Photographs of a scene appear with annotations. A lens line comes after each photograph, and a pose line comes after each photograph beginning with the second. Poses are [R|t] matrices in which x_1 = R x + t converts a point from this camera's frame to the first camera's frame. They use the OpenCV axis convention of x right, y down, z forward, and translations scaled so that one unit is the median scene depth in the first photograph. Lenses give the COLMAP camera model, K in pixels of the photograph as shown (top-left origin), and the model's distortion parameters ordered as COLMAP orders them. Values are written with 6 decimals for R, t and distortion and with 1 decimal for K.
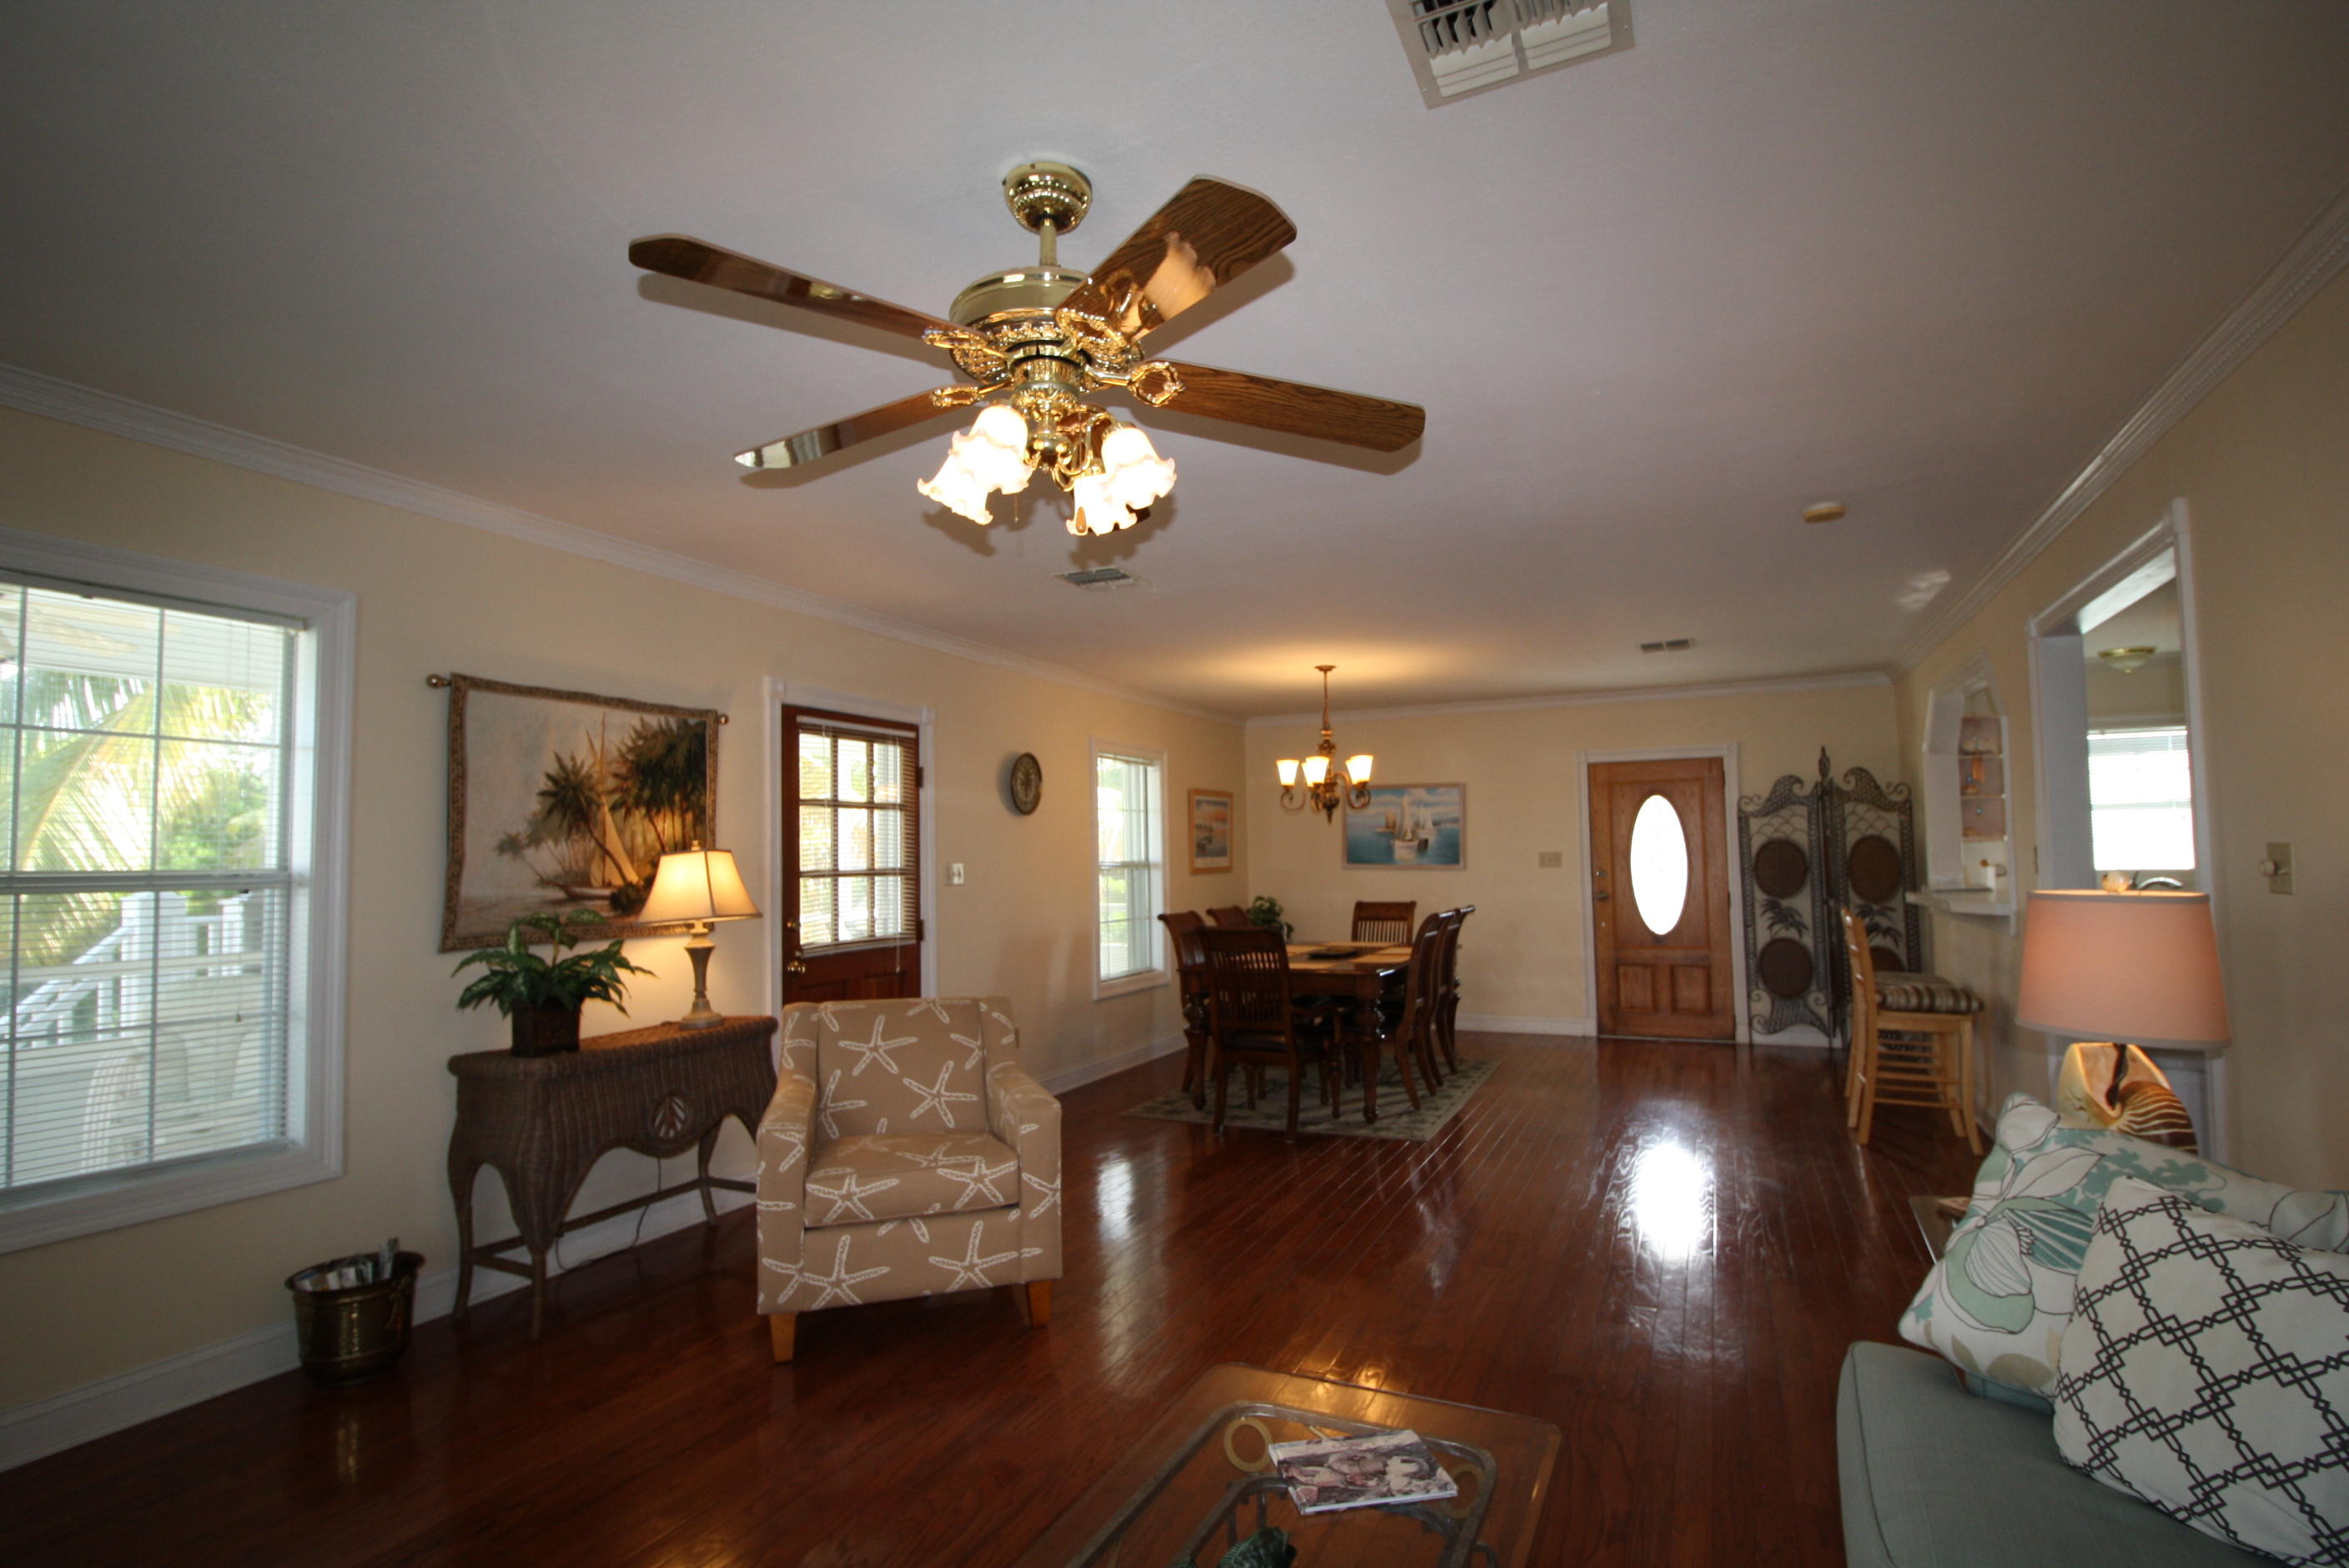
lens RADIAL K [[1107.5, 0, 1180.7], [0, 1107.5, 794.1], [0, 0, 1]] dist [-0.002449, -0.001682]
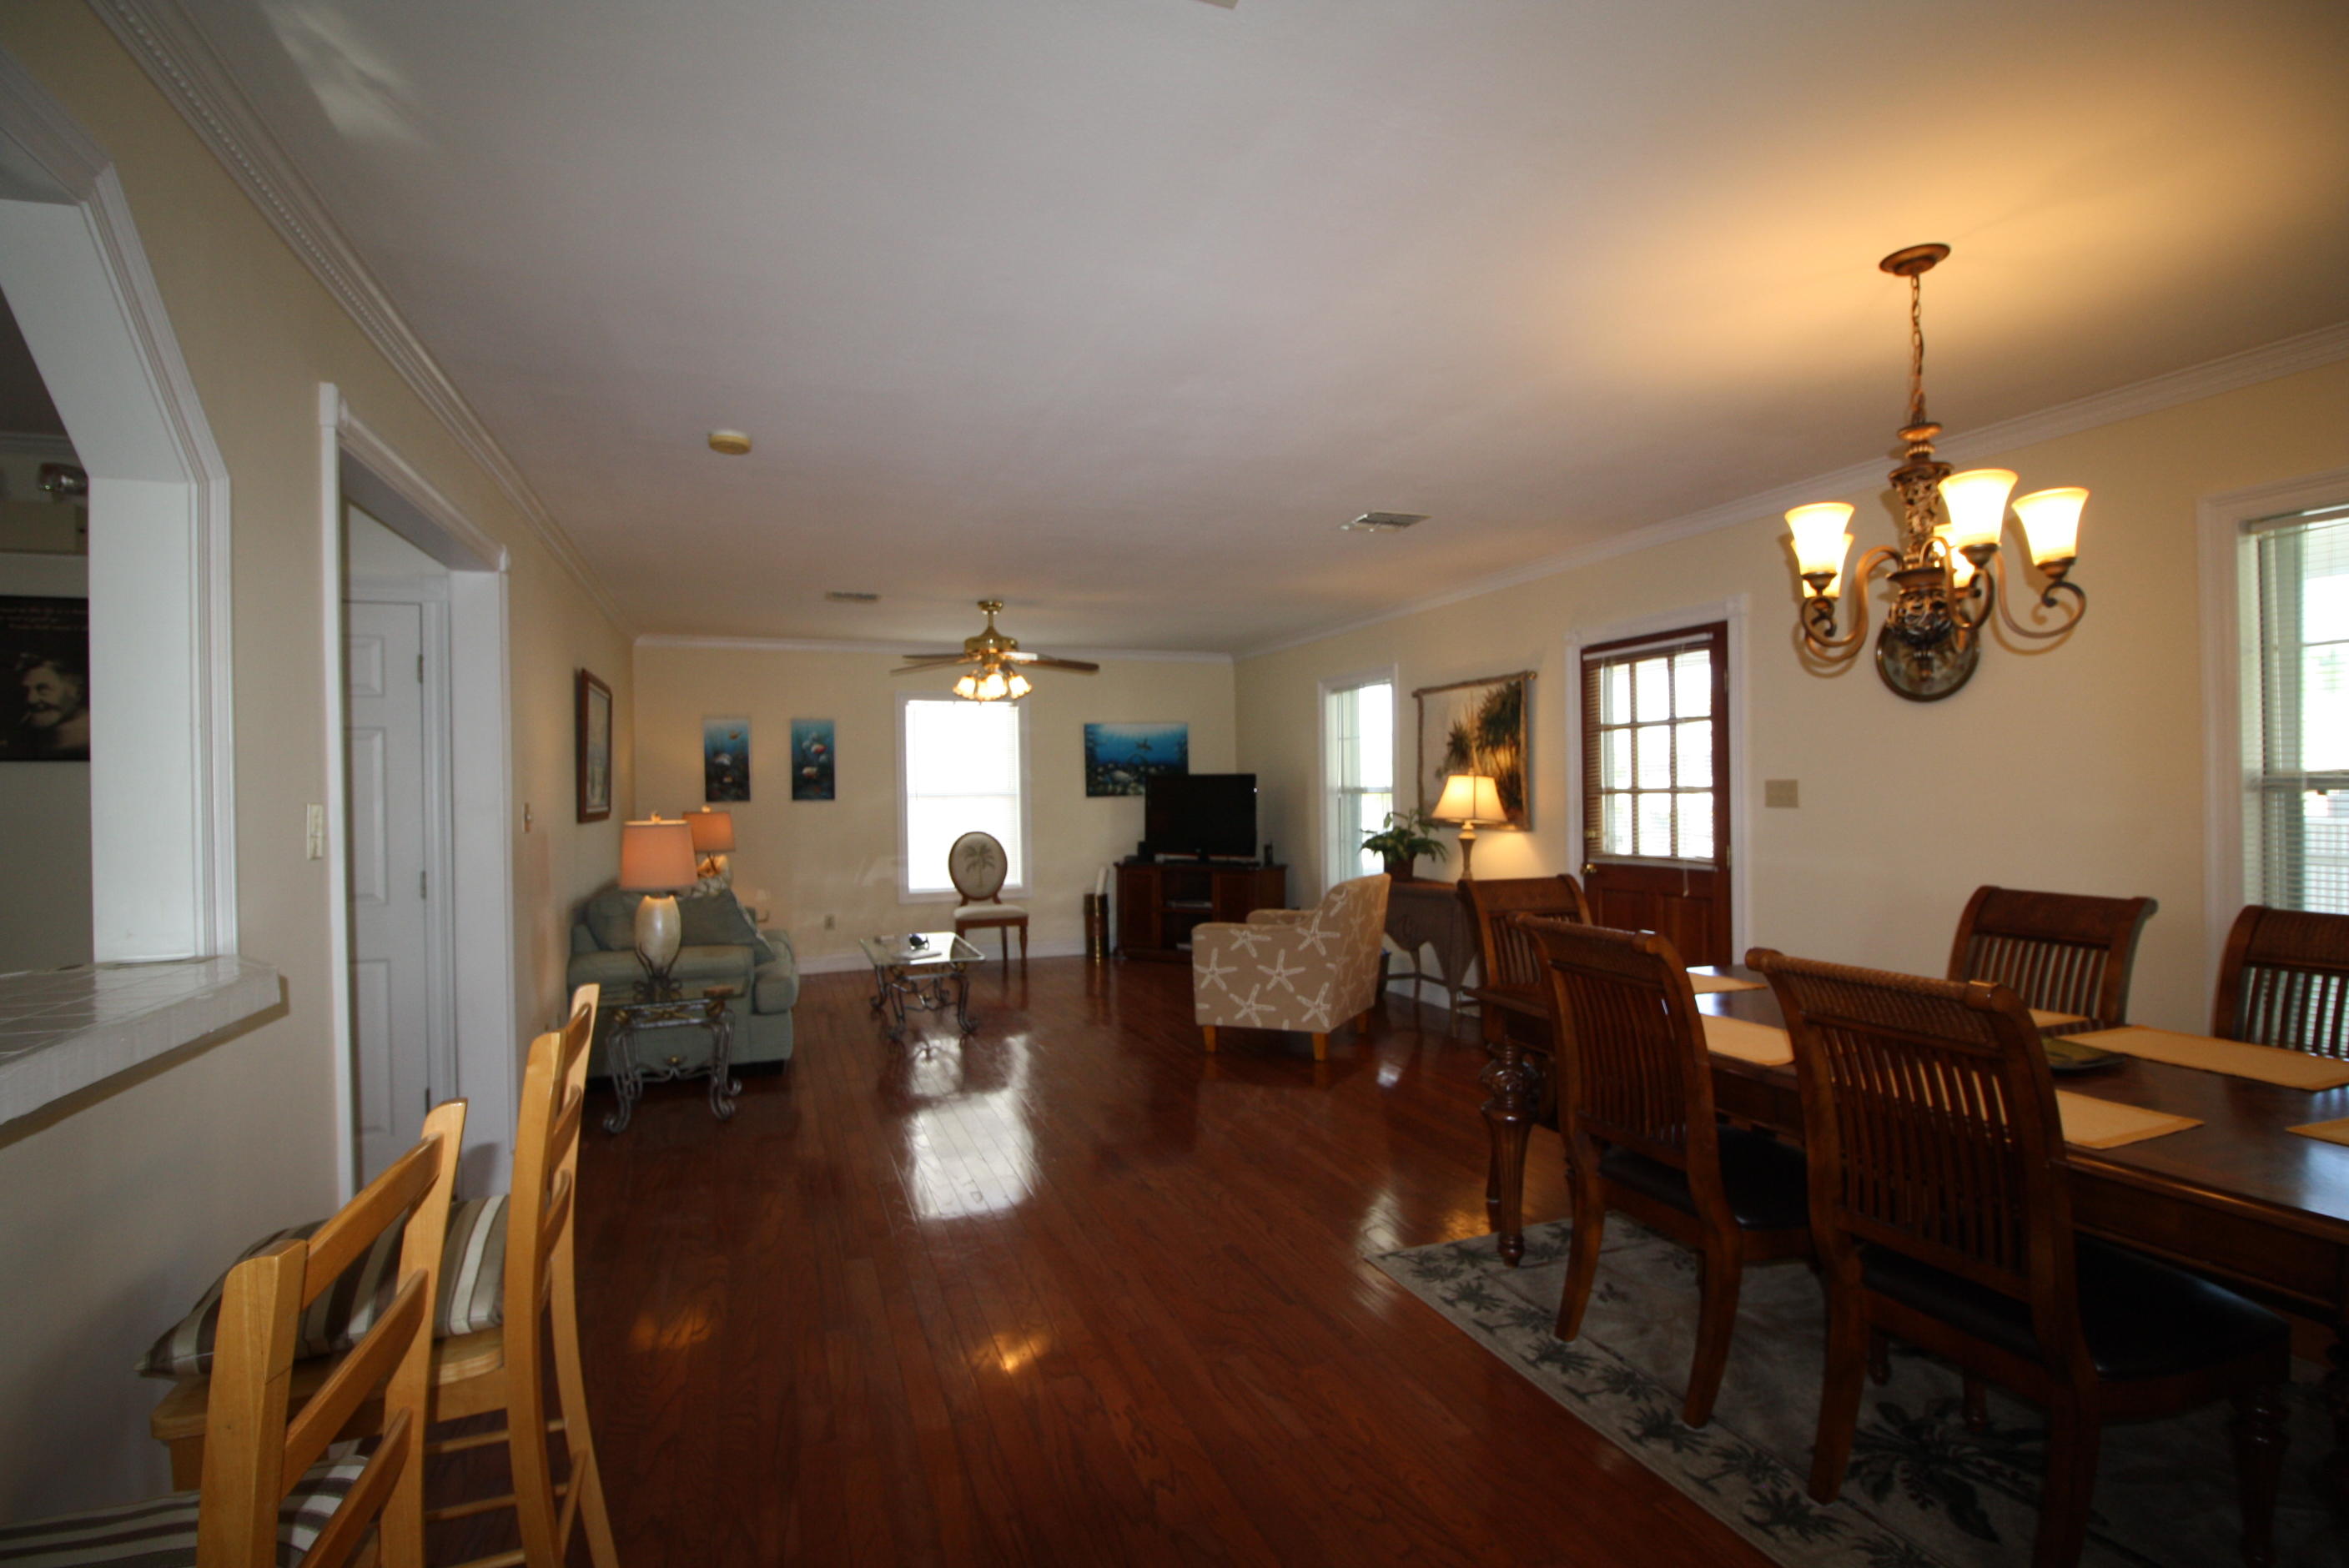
lens RADIAL K [[1107.5, 0, 1180.7], [0, 1107.5, 794.1], [0, 0, 1]] dist [-0.002449, -0.001682]
pose [[-0.691300, 0.027319, -0.722052, 0.793866], [0.069587, 0.997157, -0.028896, 0.079181], [0.719210, -0.070221, -0.691235, 1.493336]]
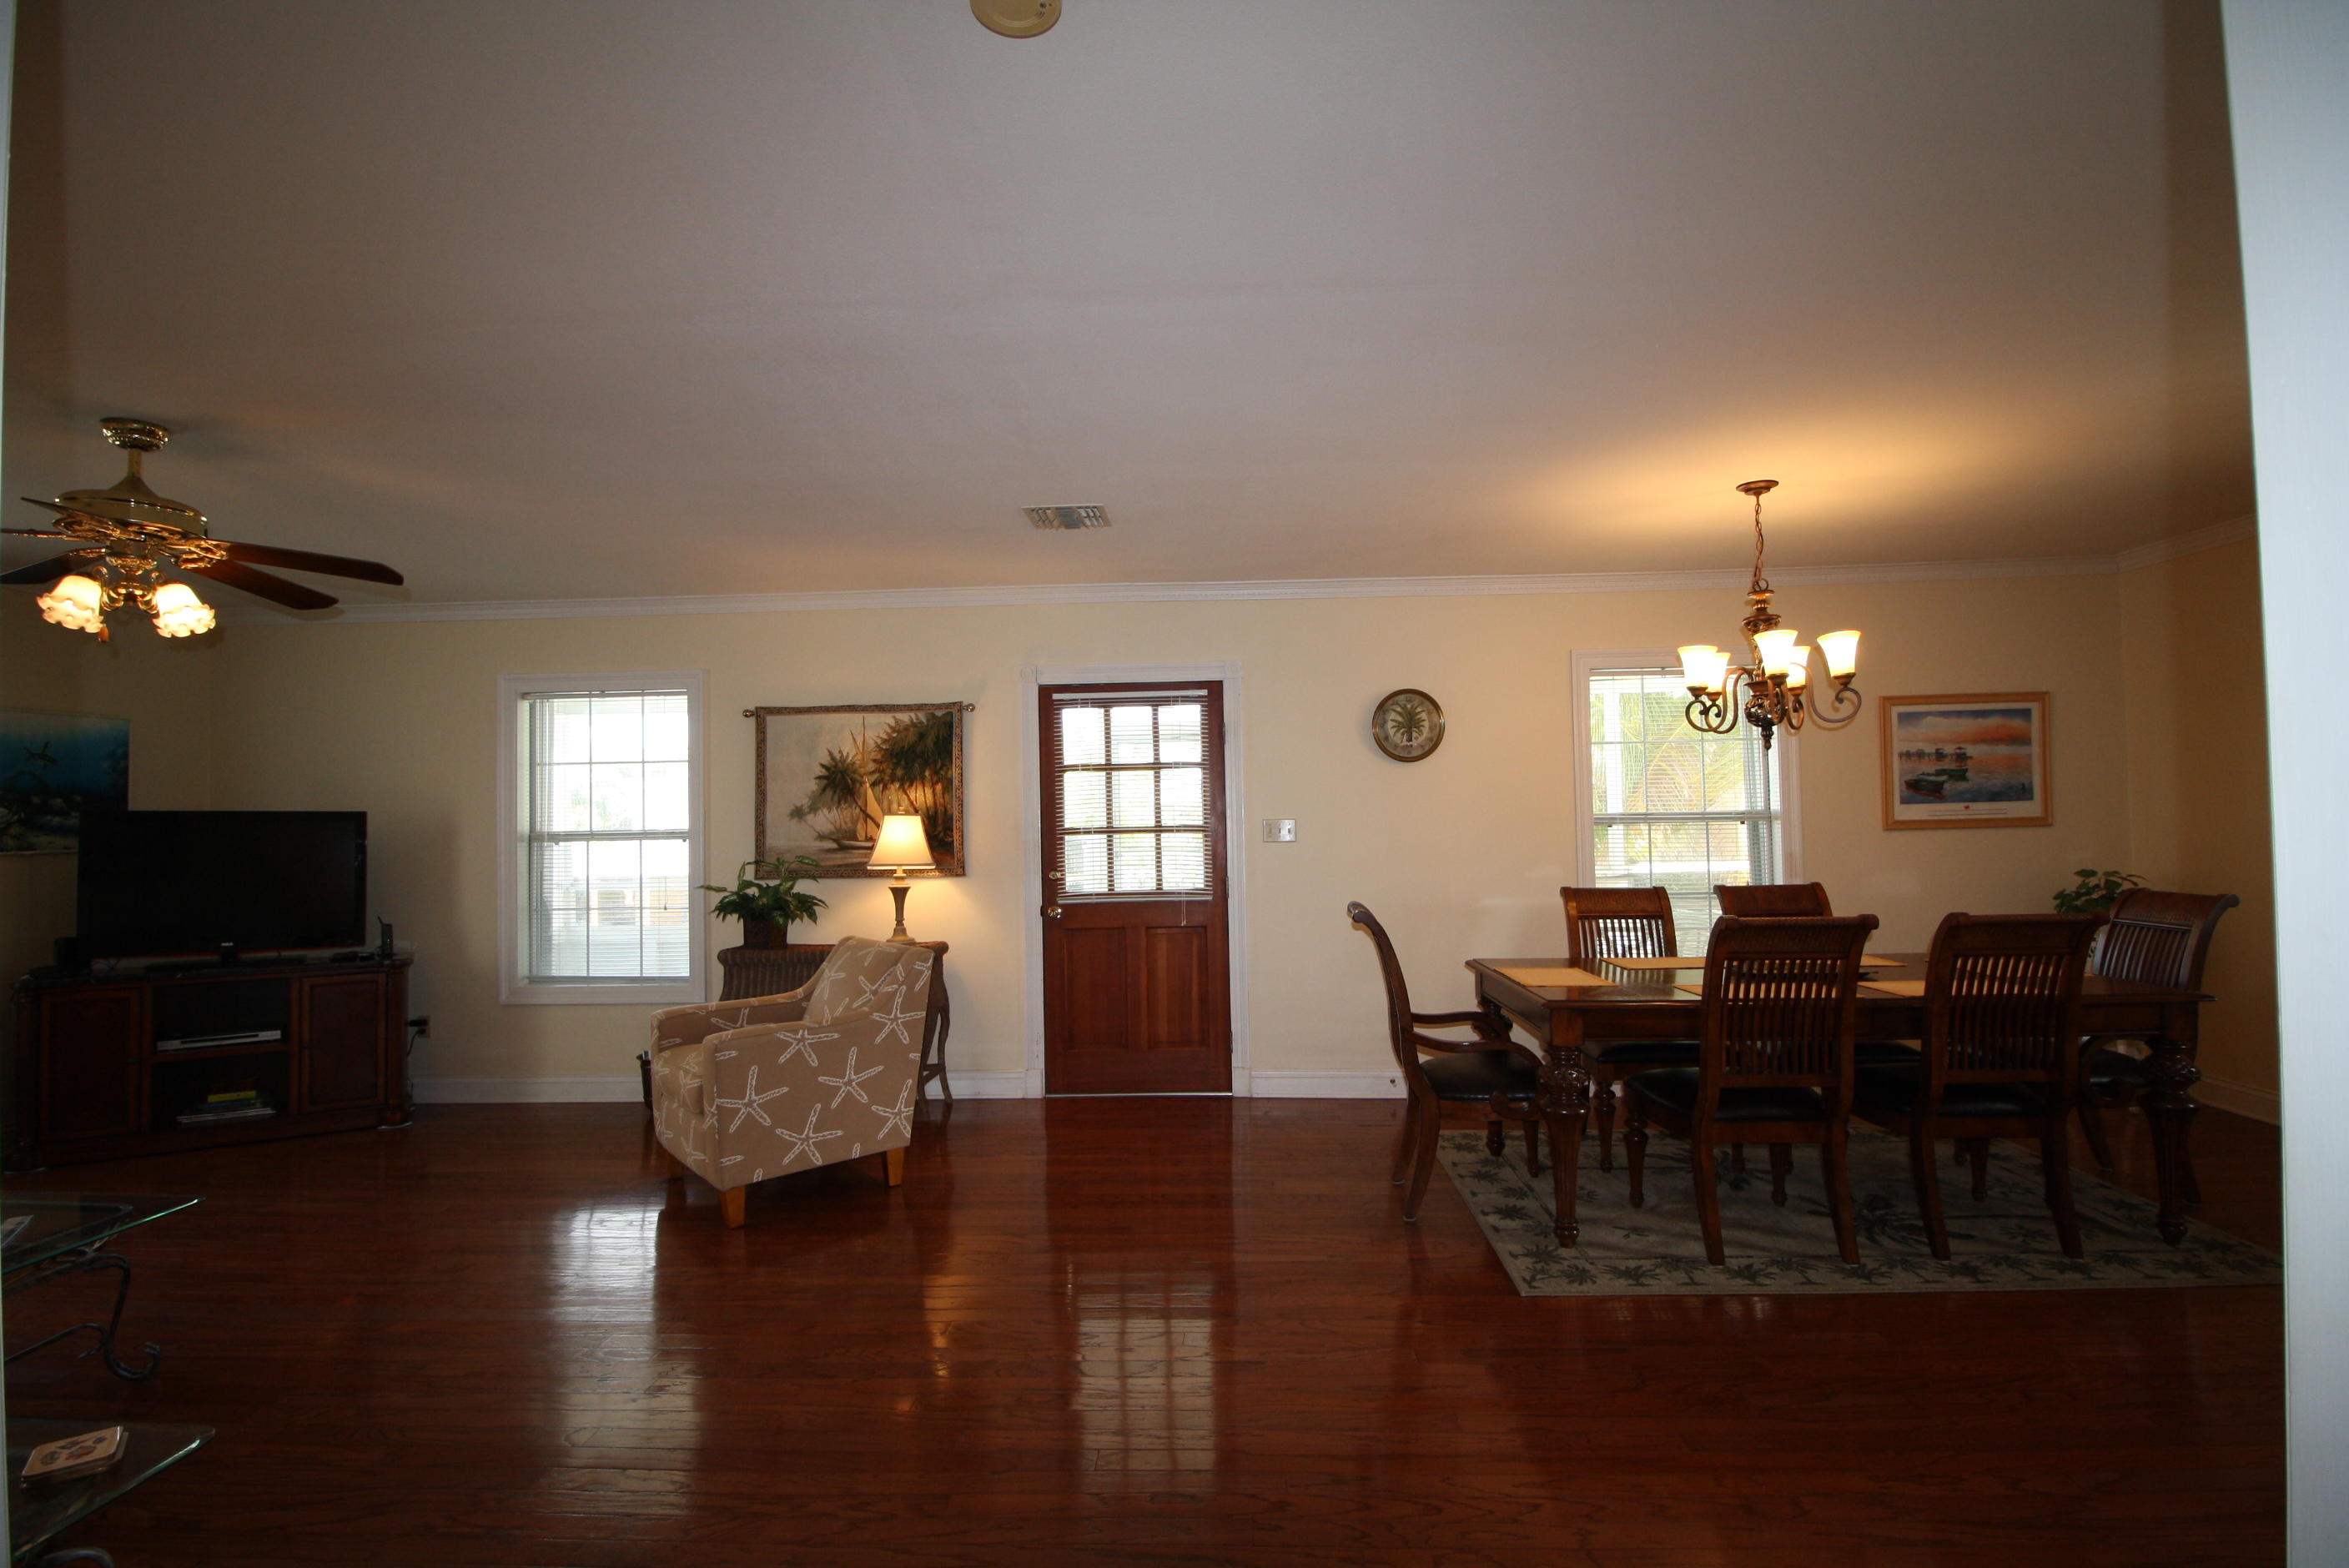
lens RADIAL K [[1107.5, 0, 1180.7], [0, 1107.5, 794.1], [0, 0, 1]] dist [-0.002449, -0.001682]
pose [[0.394902, -0.017372, -0.918559, 0.766982], [0.068124, 0.997622, 0.010421, 0.030500], [0.916194, -0.066691, 0.395146, 0.664190]]
